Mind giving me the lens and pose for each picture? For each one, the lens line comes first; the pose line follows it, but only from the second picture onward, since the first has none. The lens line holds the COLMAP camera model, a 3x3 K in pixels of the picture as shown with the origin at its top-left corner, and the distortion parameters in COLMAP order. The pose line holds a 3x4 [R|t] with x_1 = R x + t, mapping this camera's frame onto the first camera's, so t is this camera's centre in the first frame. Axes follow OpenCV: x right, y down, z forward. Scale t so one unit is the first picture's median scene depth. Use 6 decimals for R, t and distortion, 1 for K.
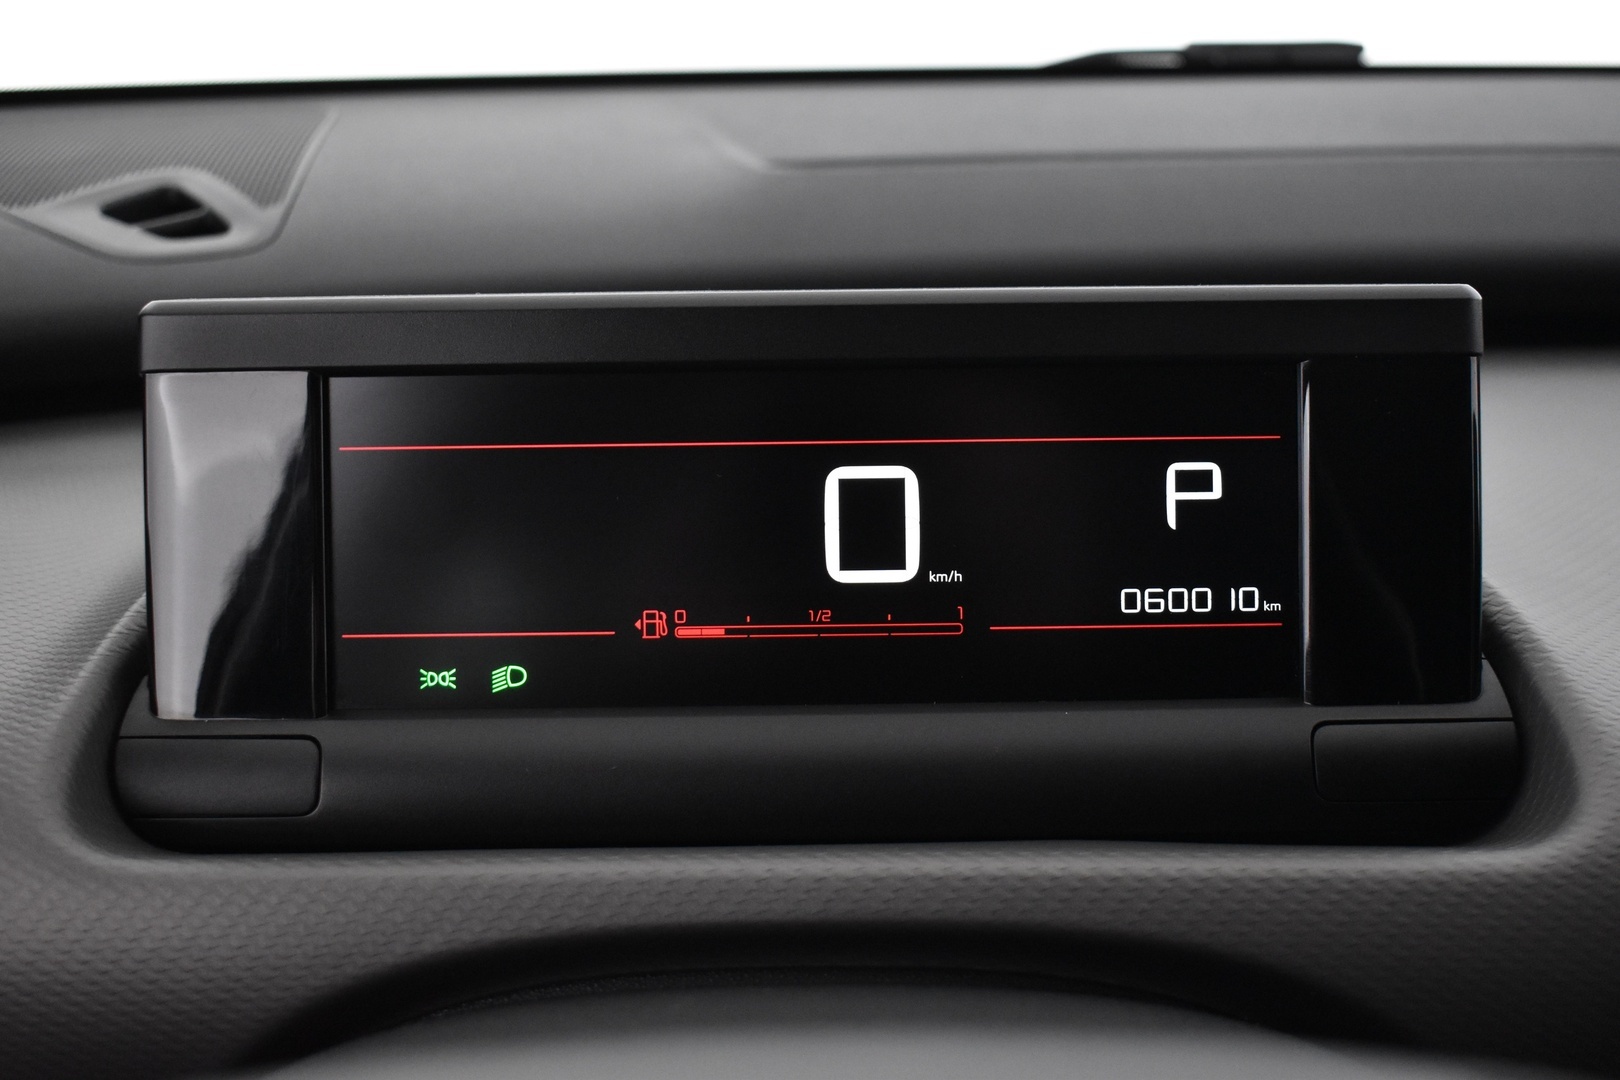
lens RADIAL K [[1929.8, 0, 815.6], [0, 1929.8, 537.6], [0, 0, 1]] dist [-0.006936, 0.000000]
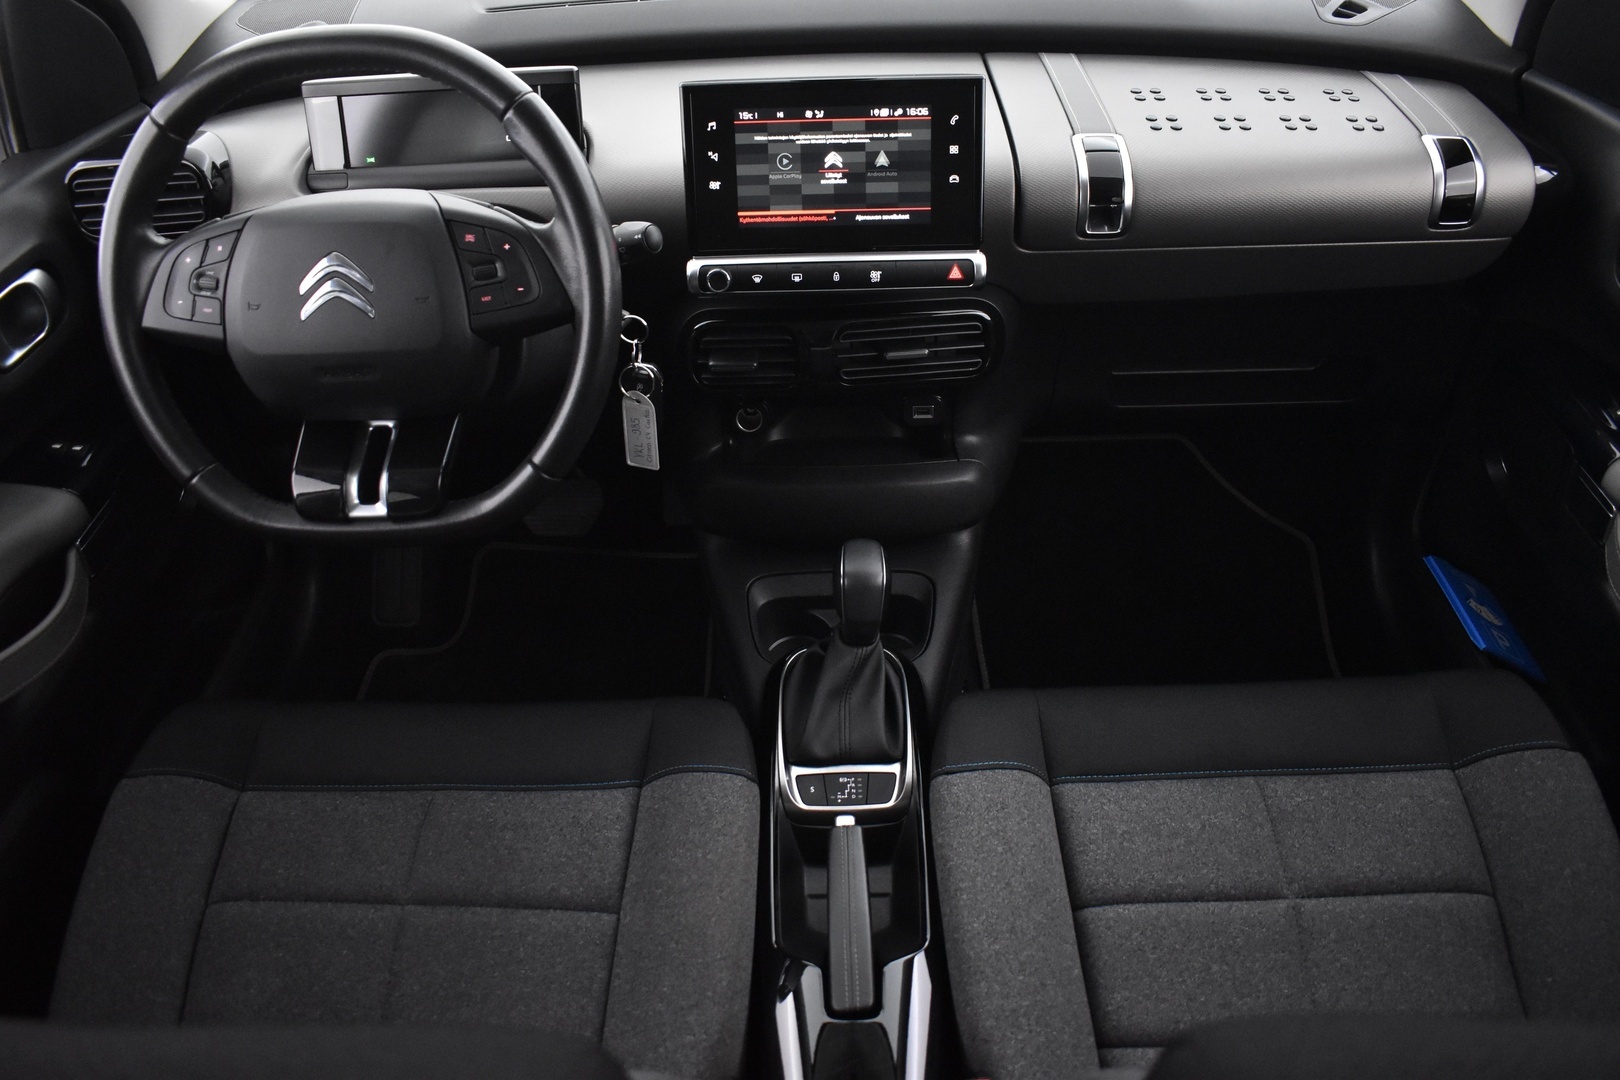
lens RADIAL K [[1246.2, 0, 805.9], [0, 1246.2, 539.2], [0, 0, 1]] dist [-0.093758, 0.012401]
pose [[0.999583, -0.007671, -0.027823, 0.657654], [0.016491, 0.942958, 0.332503, -0.019290], [0.023685, -0.332823, 0.942692, -1.463155]]
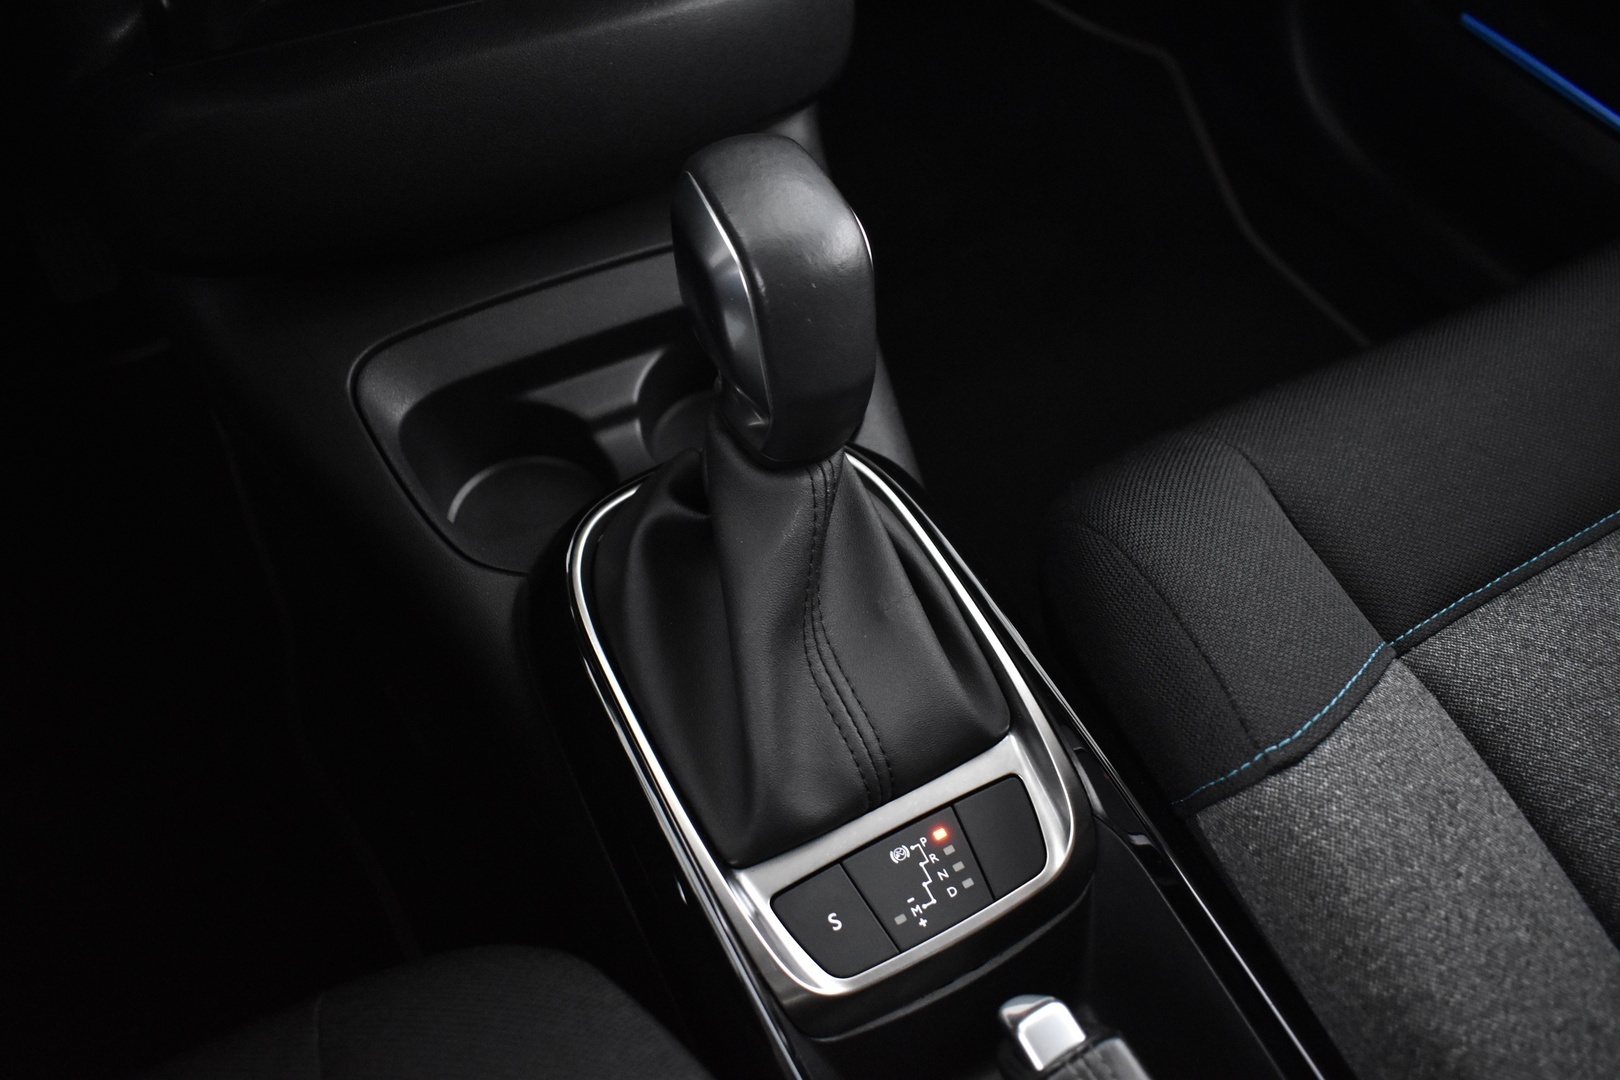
lens RADIAL K [[1246.2, 0, 812.1], [0, 1246.2, 527.4], [0, 0, 1]] dist [-0.093758, 0.012401]
pose [[0.886780, -0.333052, 0.320465, 0.459083], [0.099140, 0.814287, 0.571934, 0.462872], [-0.451434, -0.475408, 0.755112, -0.132167]]
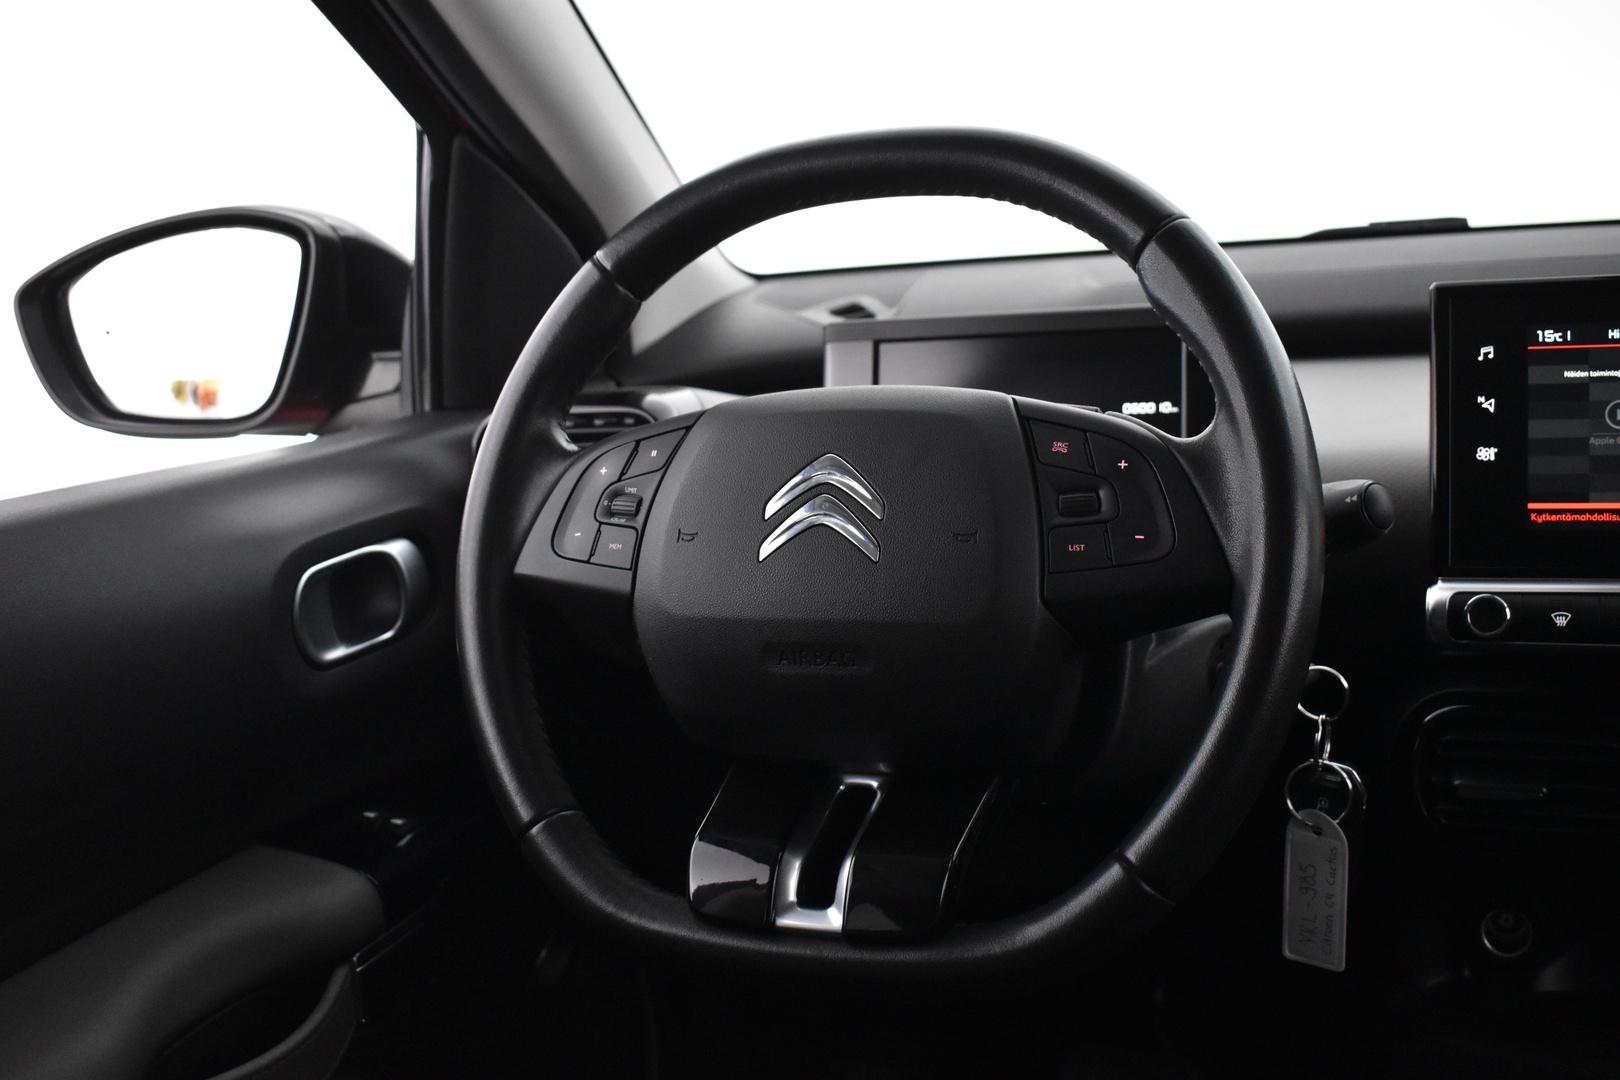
lens RADIAL K [[1712.6, 0, 807.3], [0, 1712.6, 539.1], [0, 0, 1]] dist [-0.076268, 0.000000]
pose [[0.916863, 0.009993, -0.399077, 0.515371], [-0.044420, 0.996032, -0.077114, 0.309118], [0.396723, 0.088430, 0.913669, -1.063557]]
